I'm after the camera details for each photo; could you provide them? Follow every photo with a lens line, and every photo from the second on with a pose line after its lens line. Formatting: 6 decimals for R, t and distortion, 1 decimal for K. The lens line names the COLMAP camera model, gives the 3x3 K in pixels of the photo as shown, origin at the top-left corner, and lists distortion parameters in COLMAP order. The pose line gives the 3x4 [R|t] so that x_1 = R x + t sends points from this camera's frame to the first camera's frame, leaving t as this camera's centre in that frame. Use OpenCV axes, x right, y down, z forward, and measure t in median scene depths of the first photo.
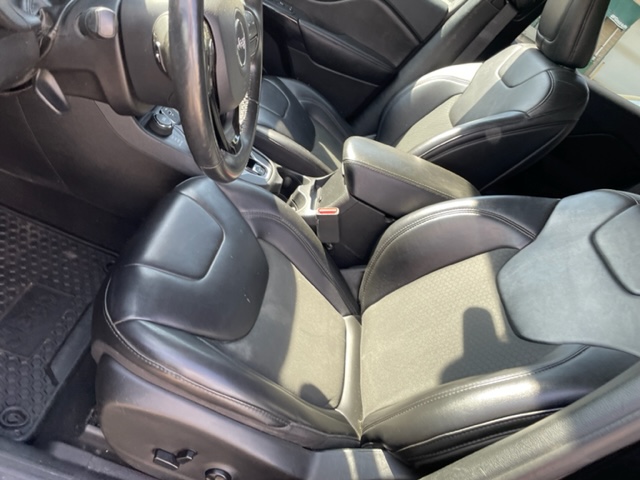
lens RADIAL K [[489.3, 0, 312.2], [0, 489.3, 234.8], [0, 0, 1]] dist [0.073517, -0.099596]
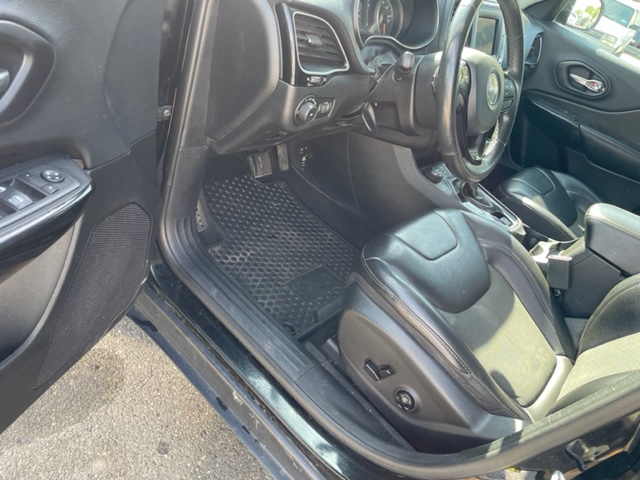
lens RADIAL K [[489.3, 0, 319.6], [0, 489.3, 235.9], [0, 0, 1]] dist [0.073517, -0.099596]
pose [[0.835946, 0.146521, -0.528892, 0.161850], [-0.285228, 0.939318, -0.190597, 0.273587], [0.468871, 0.310183, 0.827010, -0.195301]]
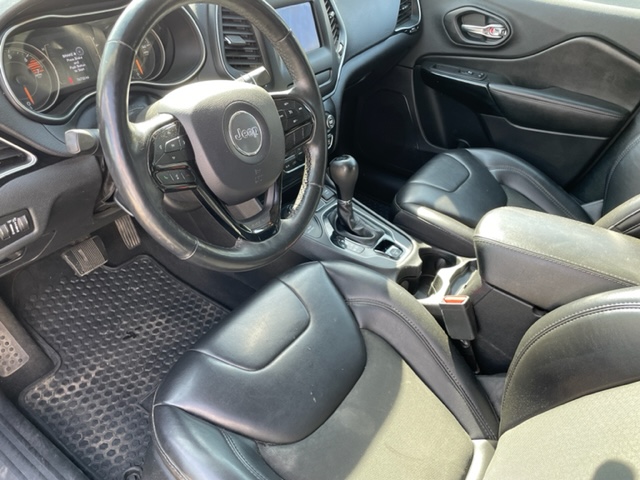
lens RADIAL K [[489.3, 0, 315.3], [0, 489.3, 237.3], [0, 0, 1]] dist [0.073517, -0.099596]
pose [[0.813475, -0.049909, -0.579454, 0.325426], [-0.039921, 0.989170, -0.141243, -0.026206], [0.580228, 0.138030, 0.802673, 0.189008]]
